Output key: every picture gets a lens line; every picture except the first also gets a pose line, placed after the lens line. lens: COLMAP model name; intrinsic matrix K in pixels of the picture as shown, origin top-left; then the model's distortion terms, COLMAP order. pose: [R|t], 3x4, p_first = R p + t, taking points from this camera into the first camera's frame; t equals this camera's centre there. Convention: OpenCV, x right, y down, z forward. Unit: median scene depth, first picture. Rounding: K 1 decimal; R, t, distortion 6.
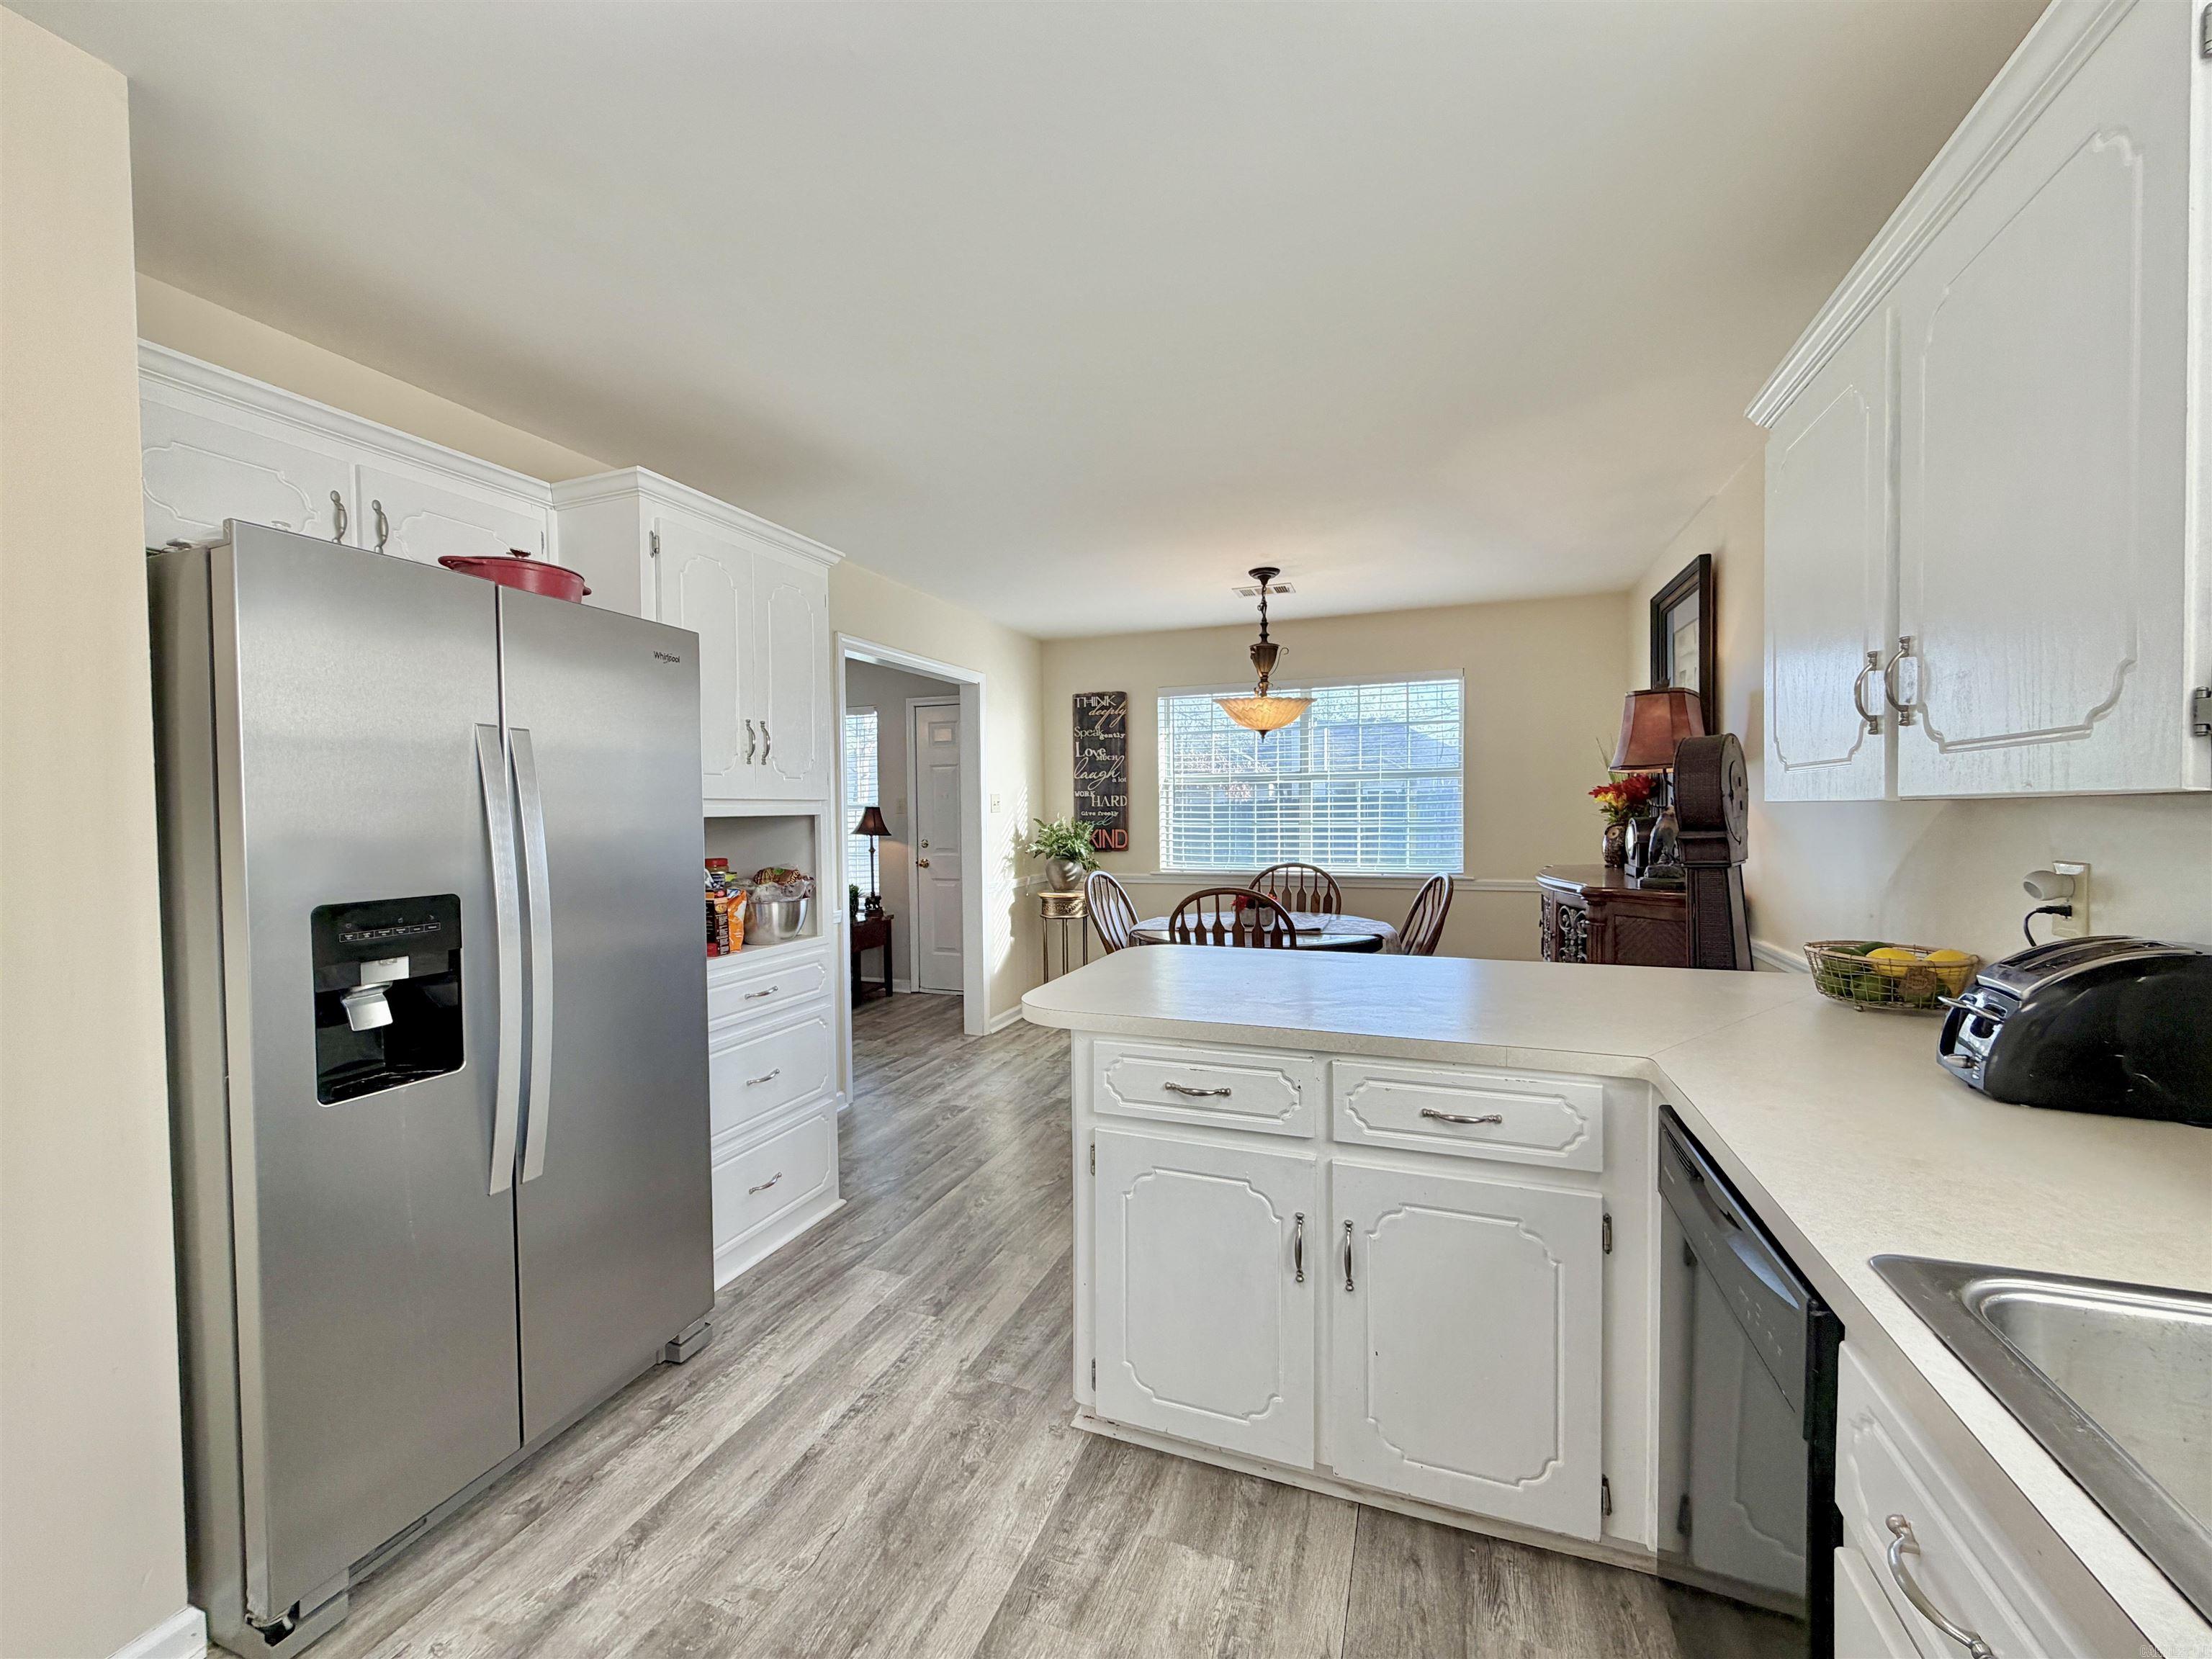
lens RADIAL K [[880.1, 0, 1100.2], [0, 880.1, 830.2], [0, 0, 1]] dist [-0.000981, 0.000019]
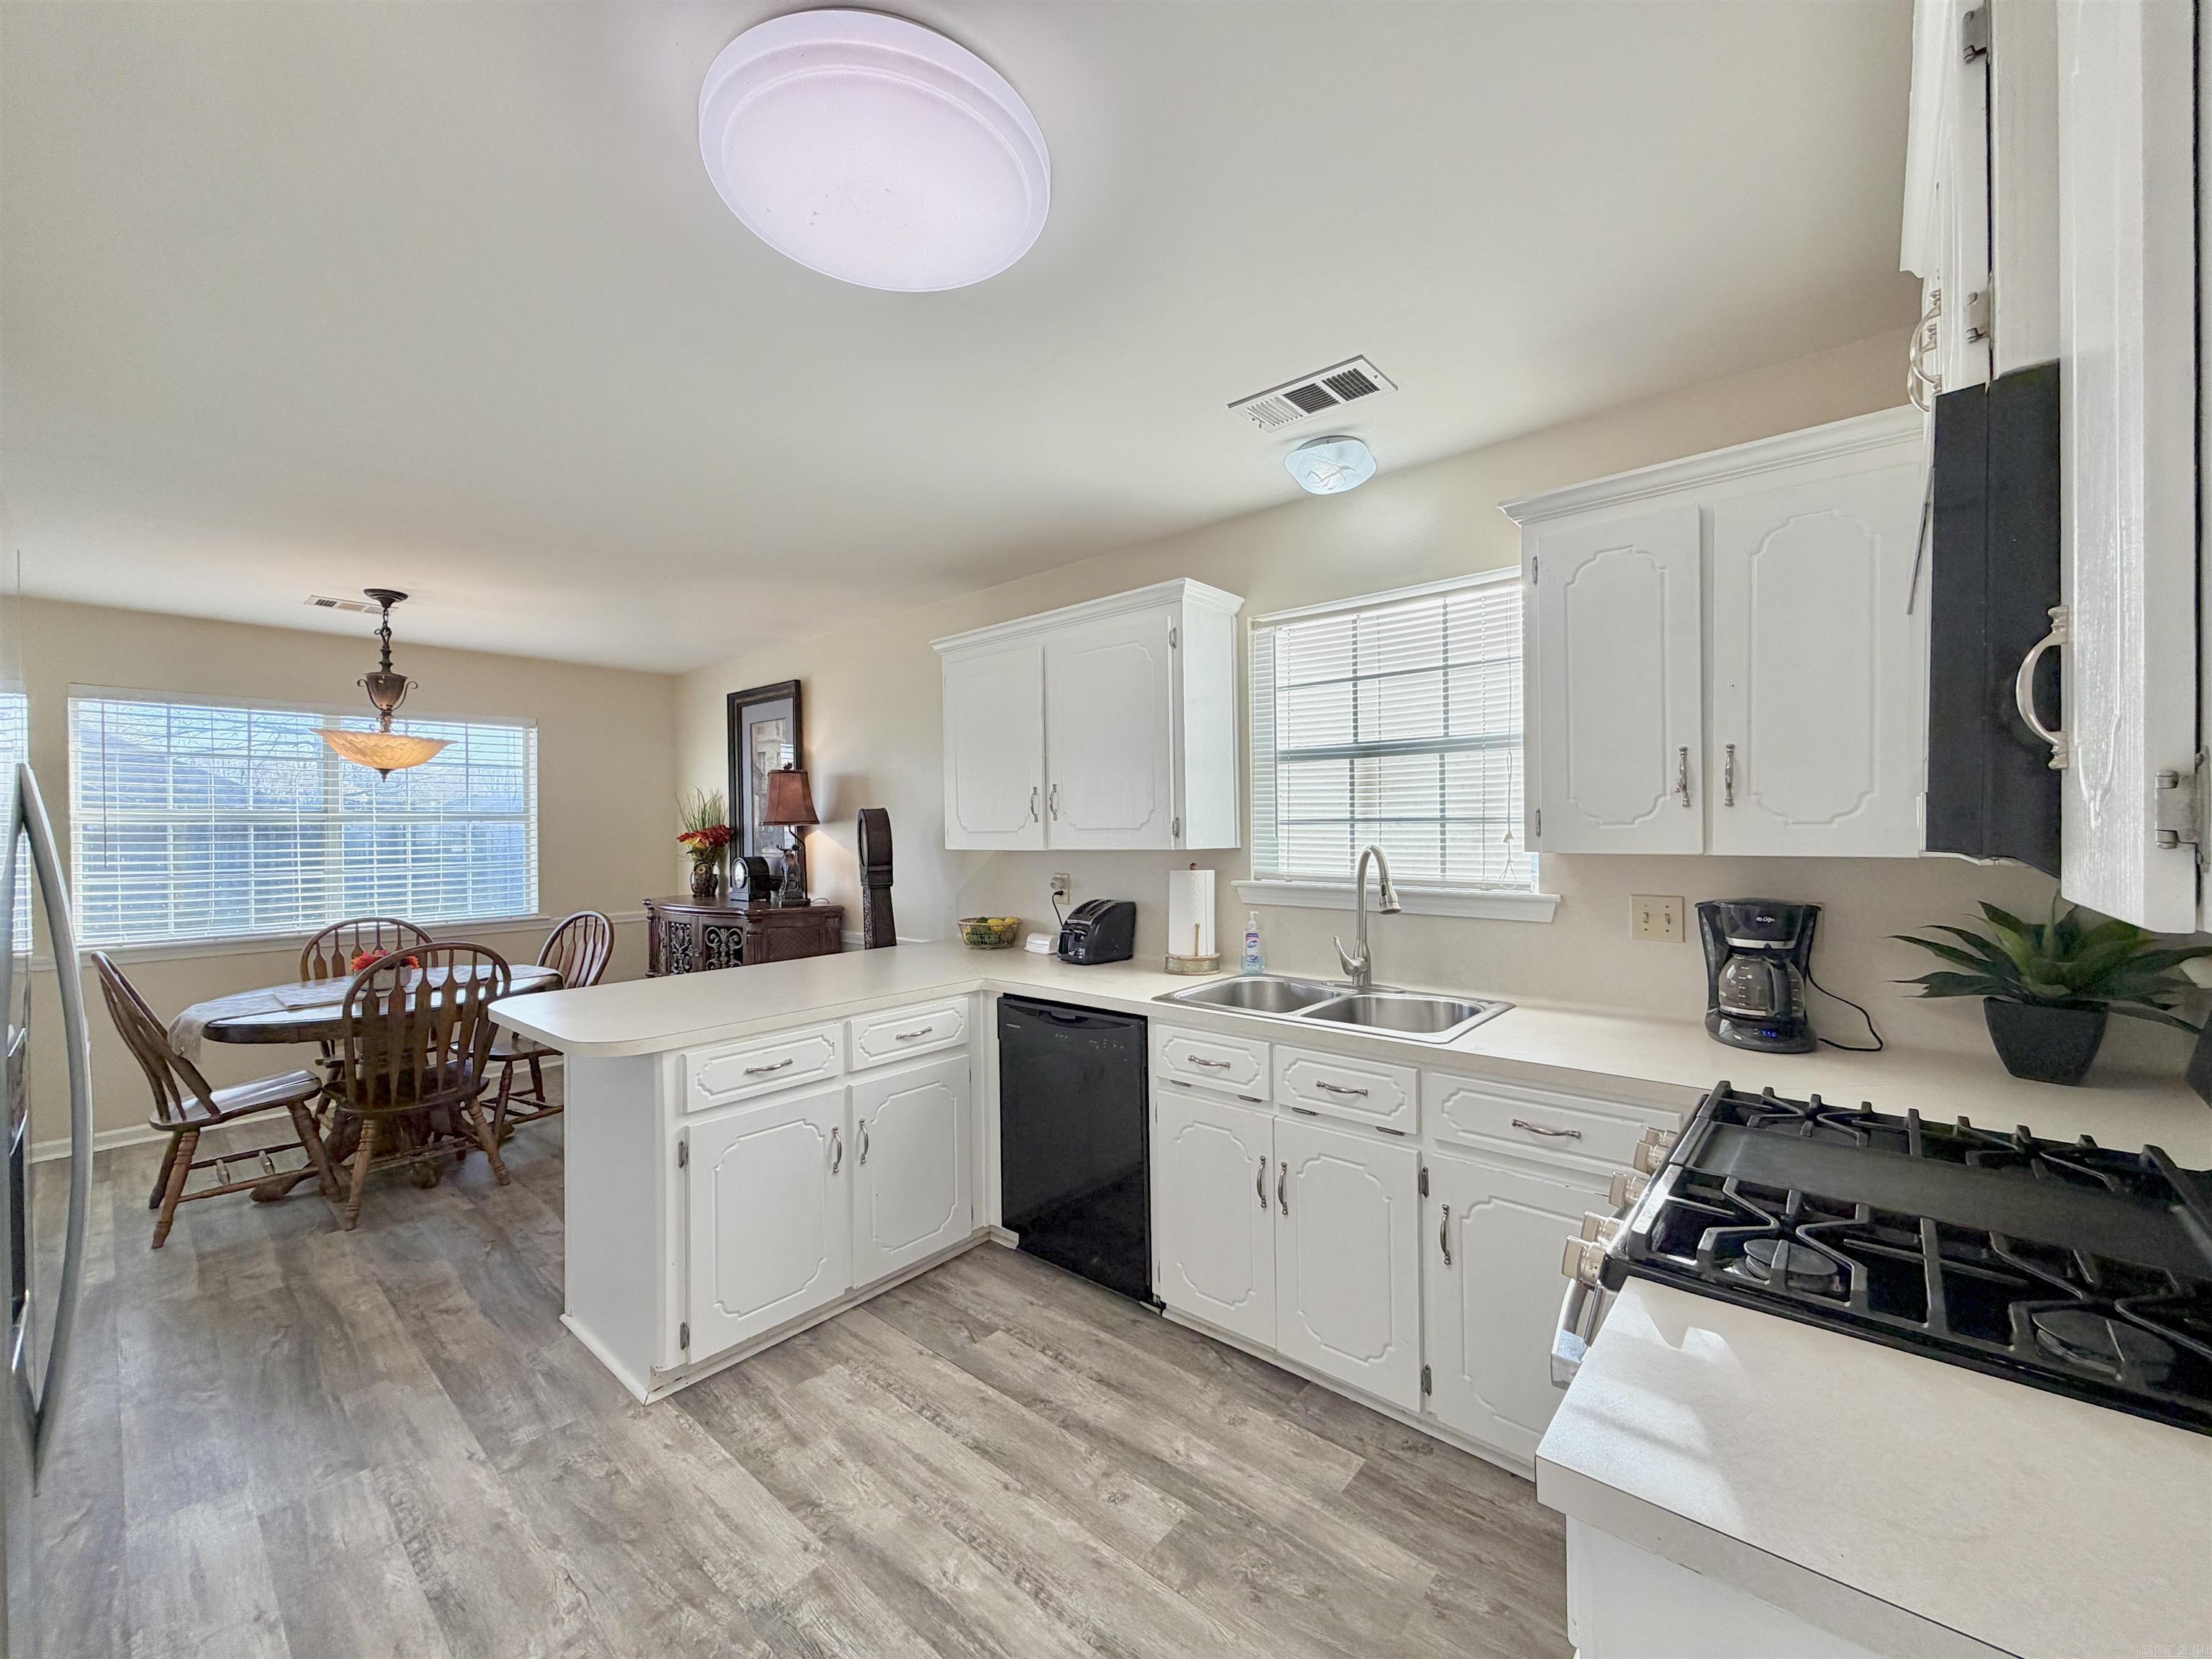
lens RADIAL K [[880.1, 0, 1100.2], [0, 880.1, 830.2], [0, 0, 1]] dist [-0.000981, 0.000019]
pose [[0.344854, 0.004990, 0.938643, -0.348543], [0.031342, 0.999367, -0.016828, -0.011828], [-0.938133, 0.035222, 0.344480, 0.010814]]
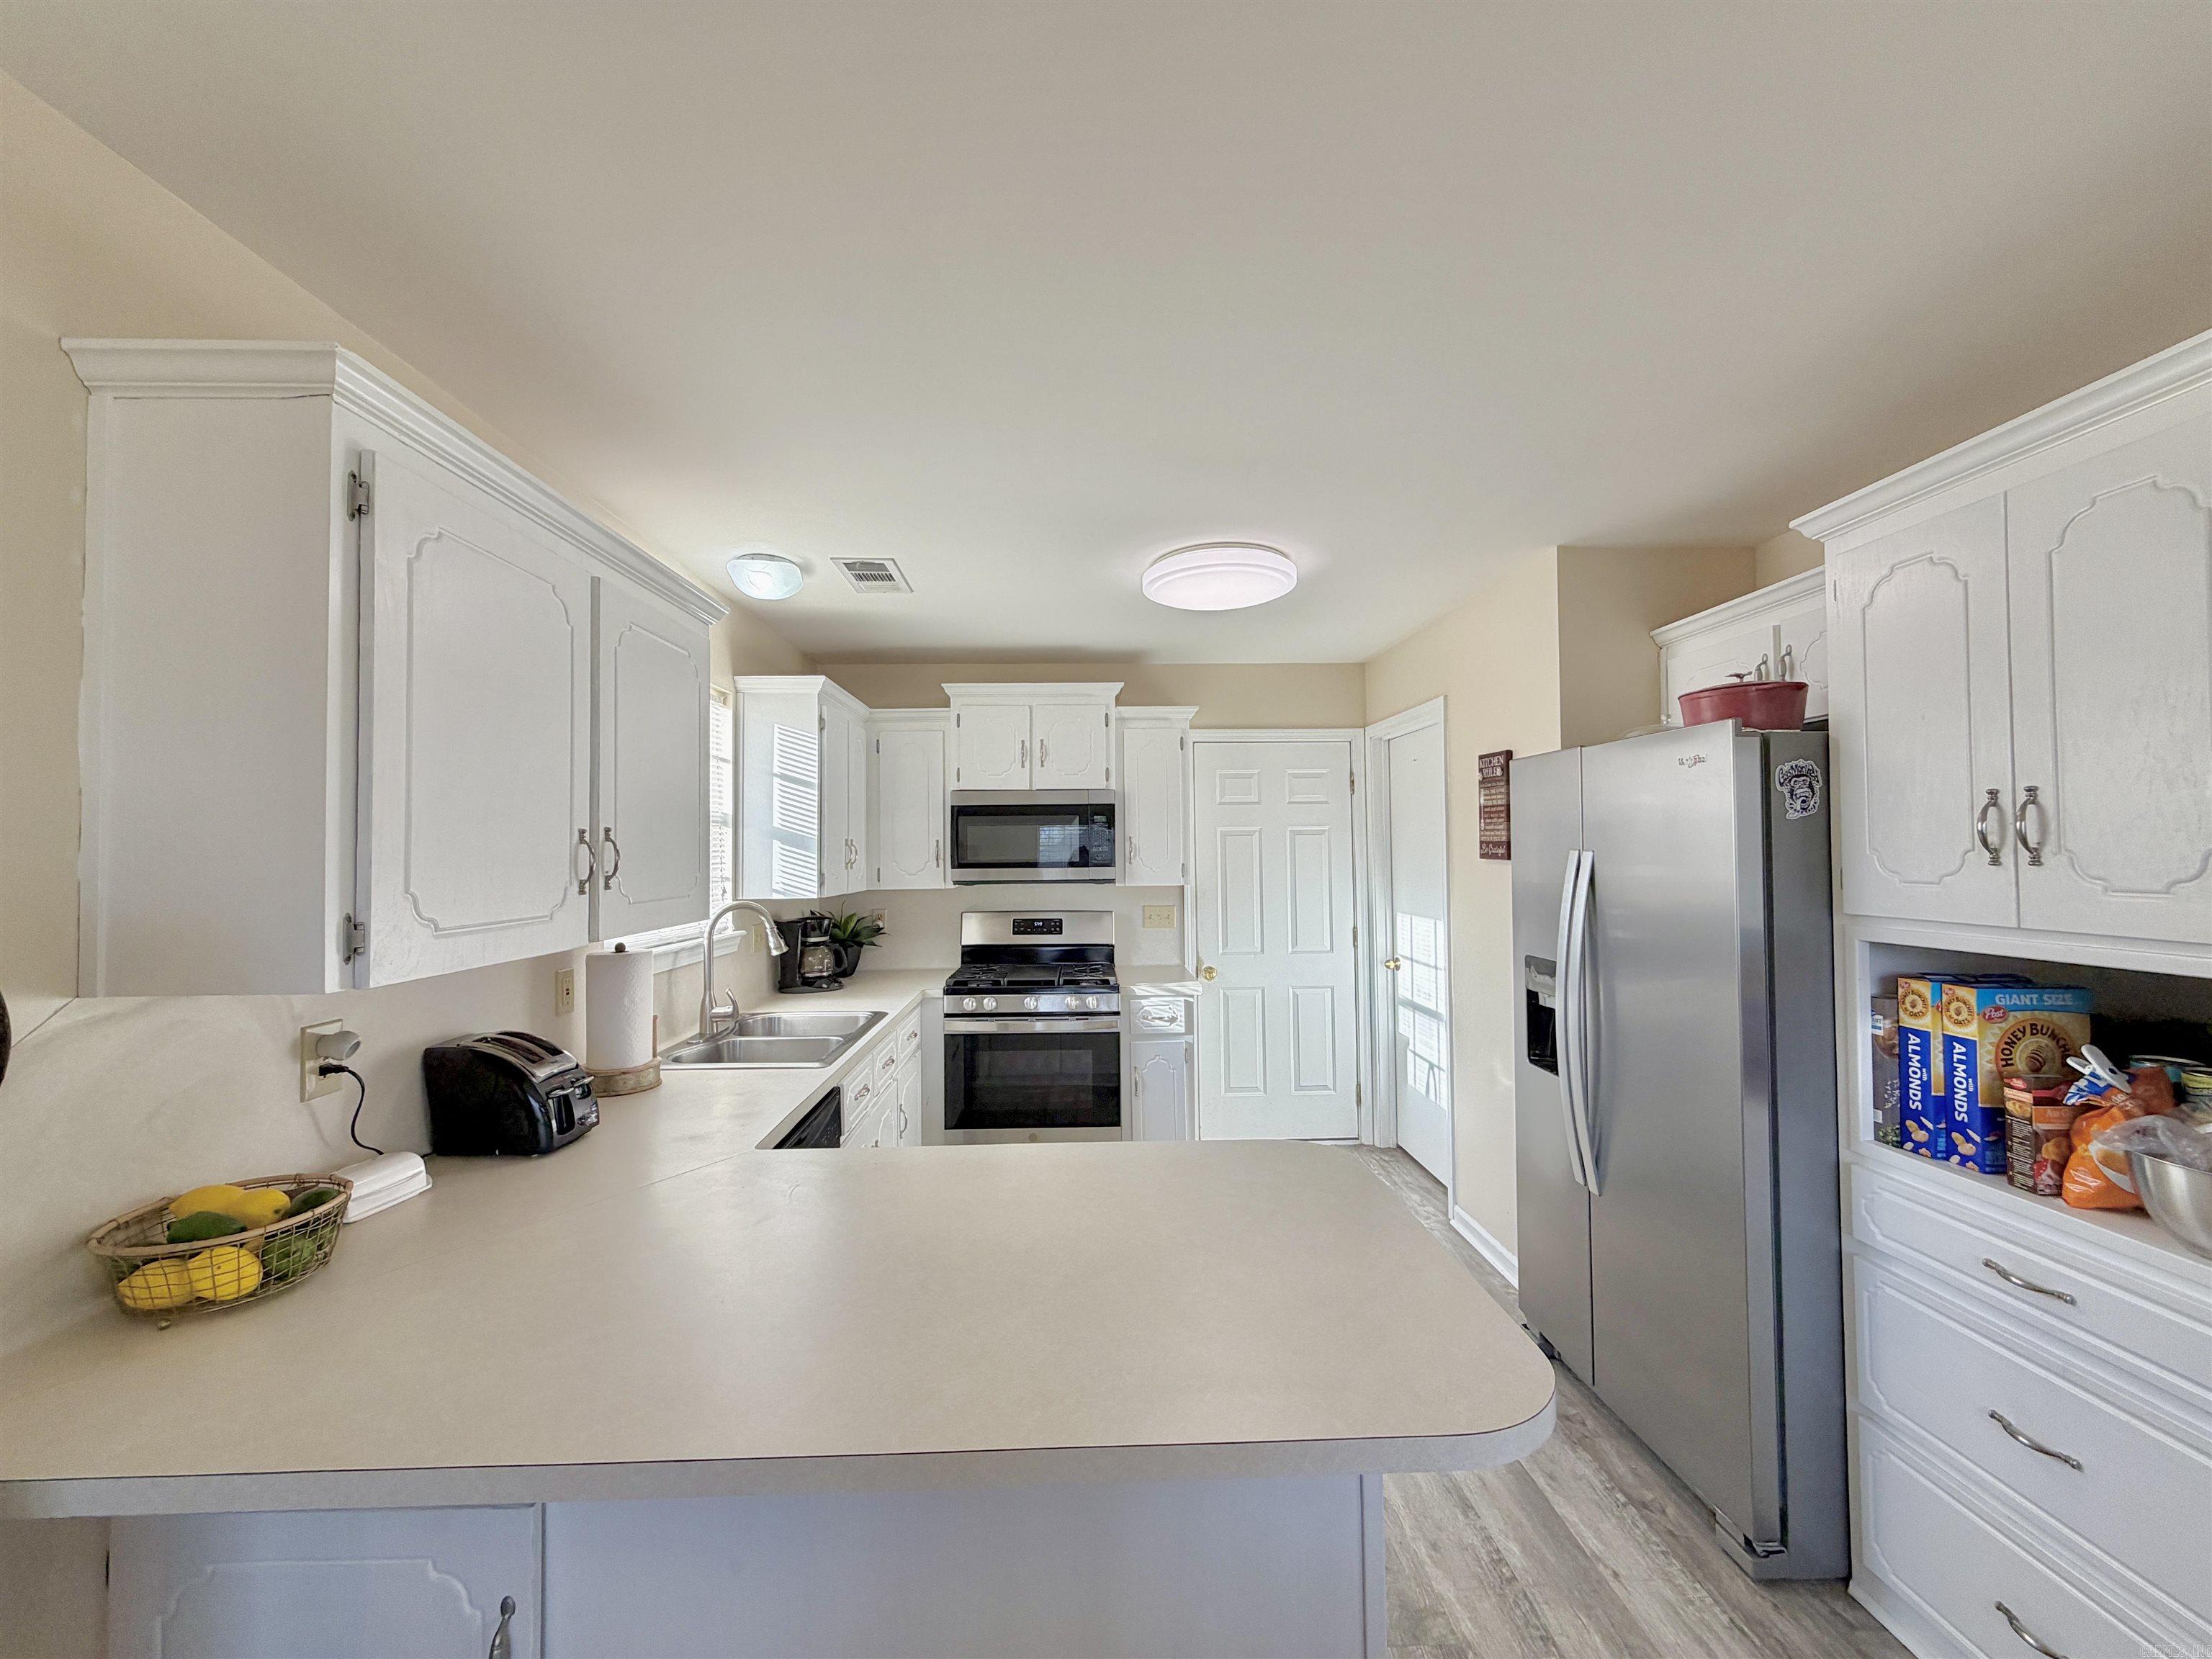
lens RADIAL K [[880.1, 0, 1100.2], [0, 880.1, 830.2], [0, 0, 1]] dist [-0.000981, 0.000019]
pose [[-0.922358, 0.010327, -0.386199, 0.190041], [0.009391, 0.999947, 0.004310, -0.055369], [0.386223, 0.000348, -0.922405, 0.680087]]
